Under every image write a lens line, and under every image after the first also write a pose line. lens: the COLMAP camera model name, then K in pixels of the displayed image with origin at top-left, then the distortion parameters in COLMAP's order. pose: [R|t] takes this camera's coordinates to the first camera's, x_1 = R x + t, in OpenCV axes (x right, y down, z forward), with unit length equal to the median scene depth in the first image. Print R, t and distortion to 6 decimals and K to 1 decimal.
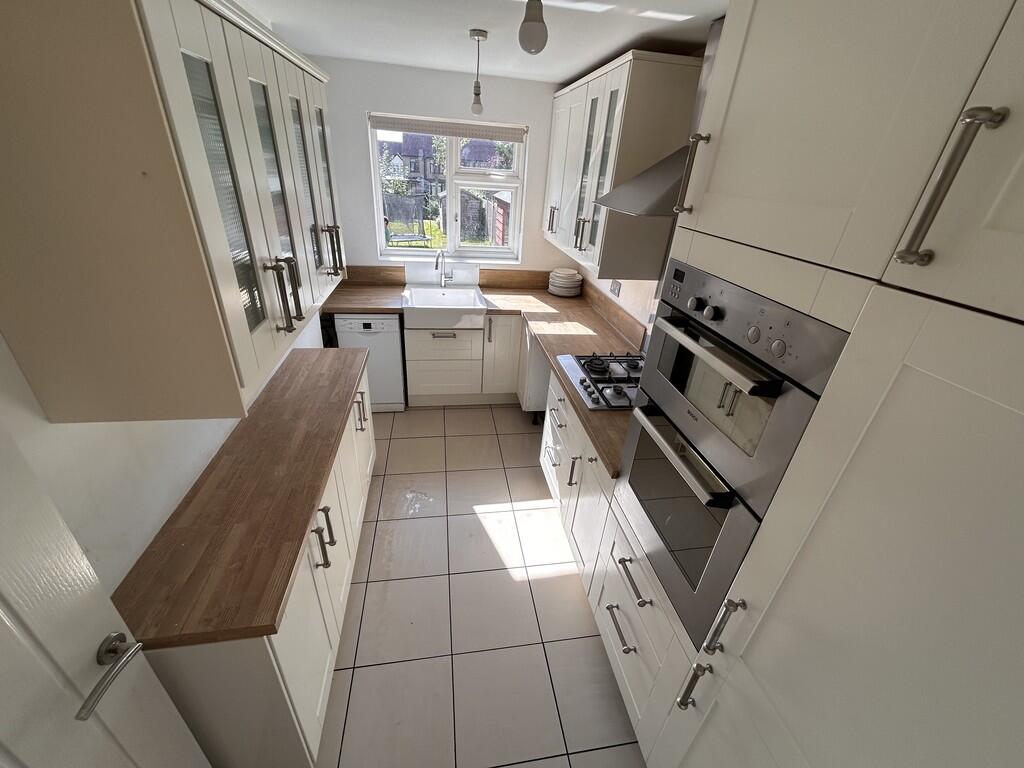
lens RADIAL K [[414.6, 0, 510.6], [0, 414.6, 384.0], [0, 0, 1]] dist [0.000088, -0.000431]
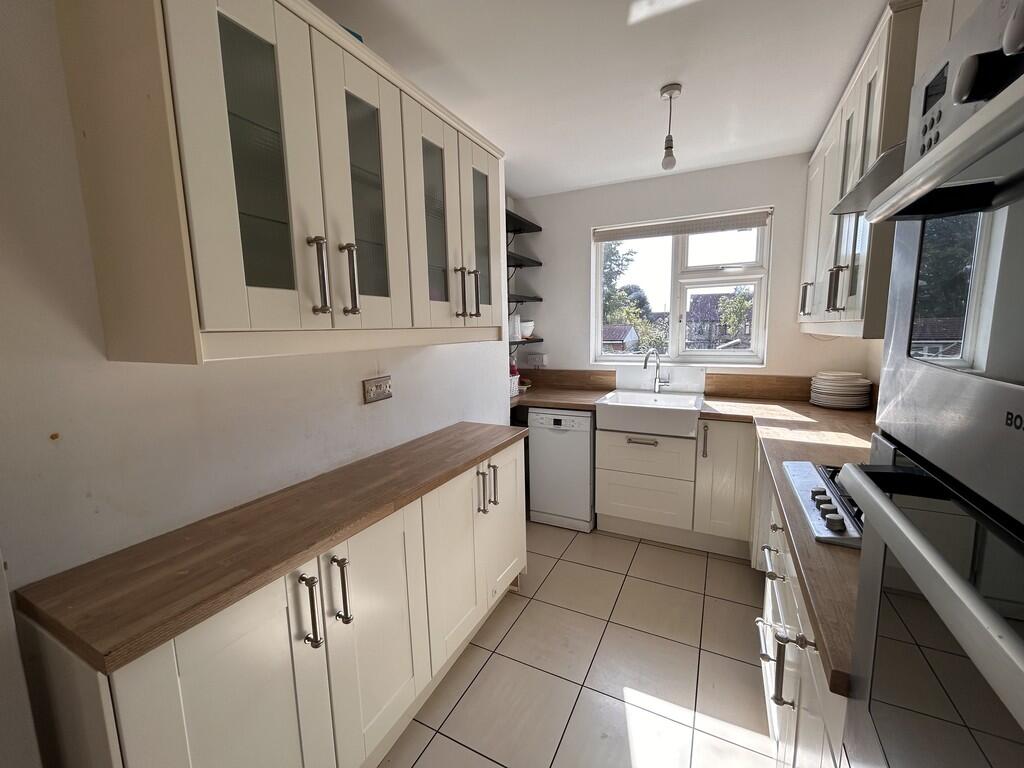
lens RADIAL K [[414.6, 0, 512.9], [0, 414.6, 384.7], [0, 0, 1]] dist [0.000088, -0.000431]
pose [[0.807644, 0.002571, -0.589665, 0.116126], [-0.213128, 0.933661, -0.287843, 0.067527], [0.549807, 0.358149, 0.754613, 0.217330]]
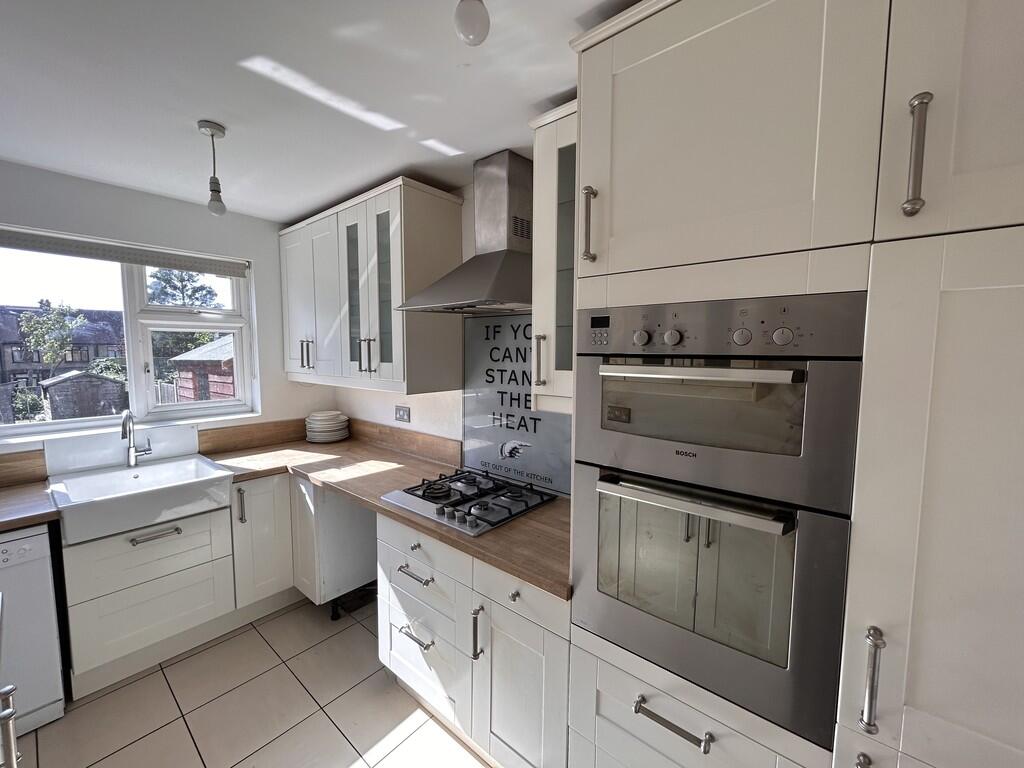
lens RADIAL K [[414.6, 0, 513.0], [0, 414.6, 385.5], [0, 0, 1]] dist [0.000088, -0.000431]
pose [[0.756242, -0.116188, 0.643894, -0.134287], [0.343932, 0.907768, -0.240139, 0.010319], [-0.556605, 0.403059, 0.726453, 0.177024]]
